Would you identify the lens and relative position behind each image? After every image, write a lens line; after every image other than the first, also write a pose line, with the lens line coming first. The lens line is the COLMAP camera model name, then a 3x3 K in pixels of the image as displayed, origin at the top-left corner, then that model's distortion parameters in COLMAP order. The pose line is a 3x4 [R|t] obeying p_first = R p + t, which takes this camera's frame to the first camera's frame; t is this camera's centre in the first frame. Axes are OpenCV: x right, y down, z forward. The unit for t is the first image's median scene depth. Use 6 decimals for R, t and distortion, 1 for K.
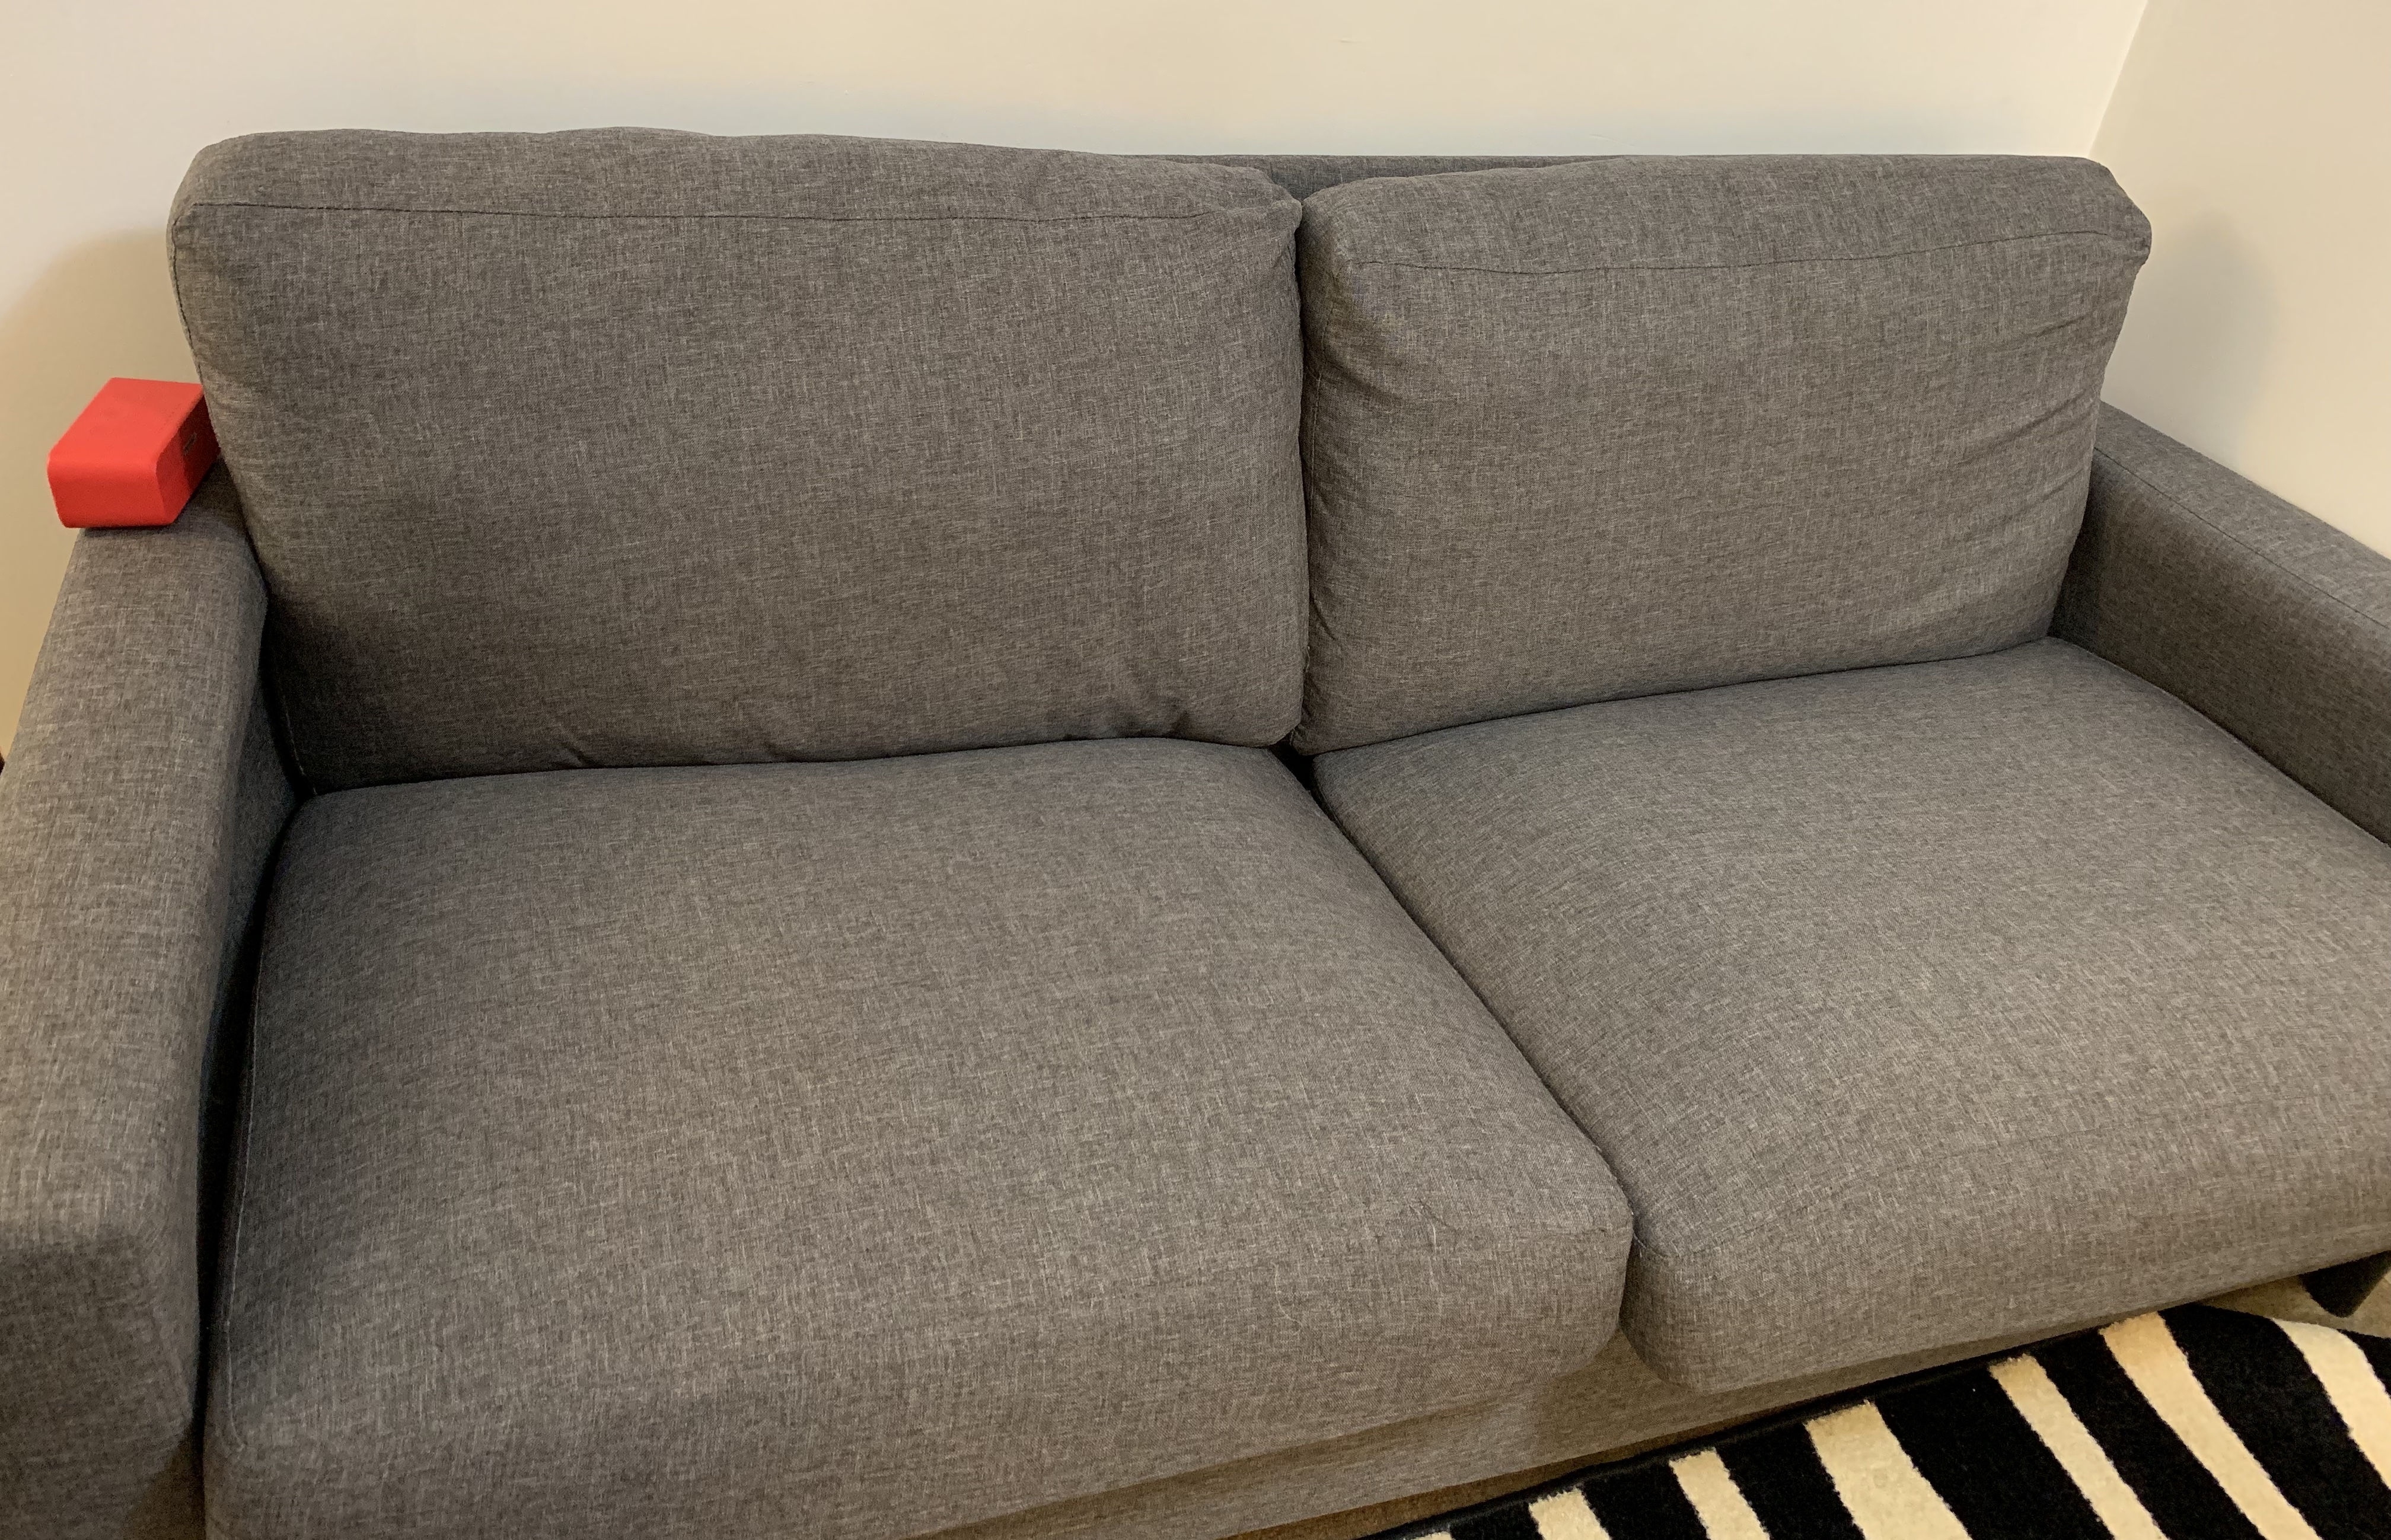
lens RADIAL K [[1773.9, 0, 1186.0], [0, 1773.9, 763.6], [0, 0, 1]] dist [0.026865, -0.027160]
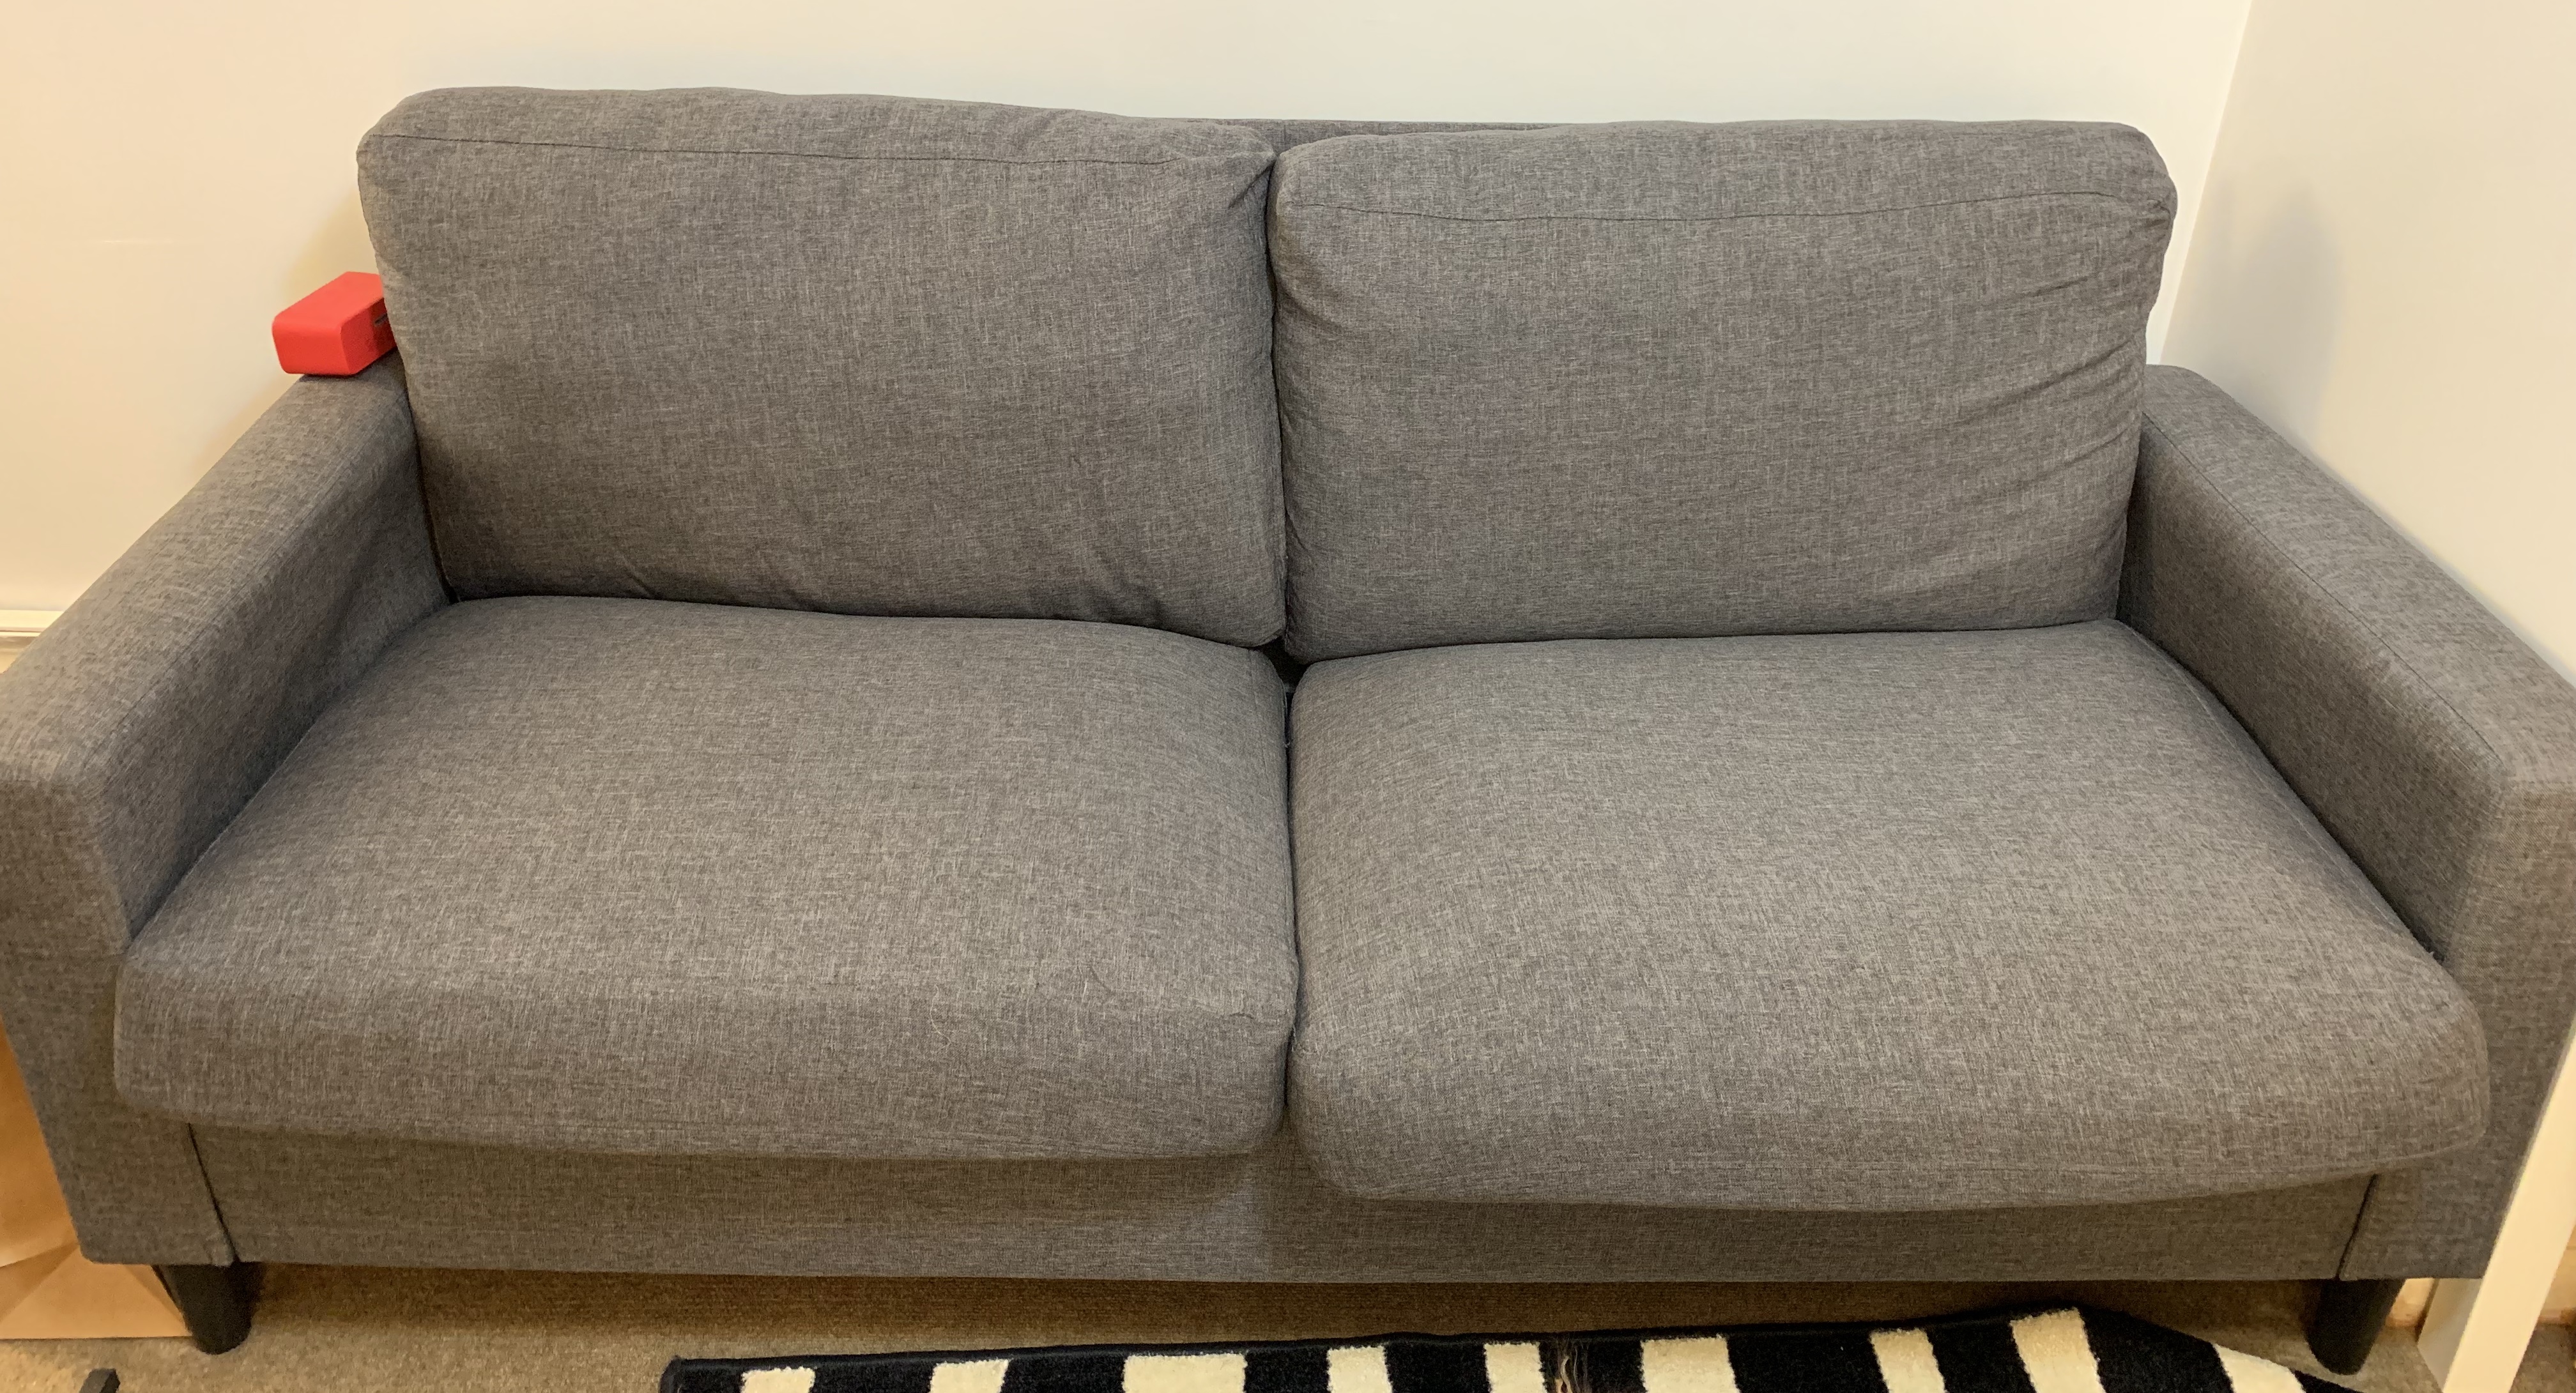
lens RADIAL K [[1939.6, 0, 1297.7], [0, 1939.6, 700.5], [0, 0, 1]] dist [0.031148, -0.028039]
pose [[0.951897, 0.083695, -0.294768, 0.542142], [-0.107826, 0.991939, -0.066557, 0.125883], [0.286821, 0.095139, 0.953248, -0.162656]]
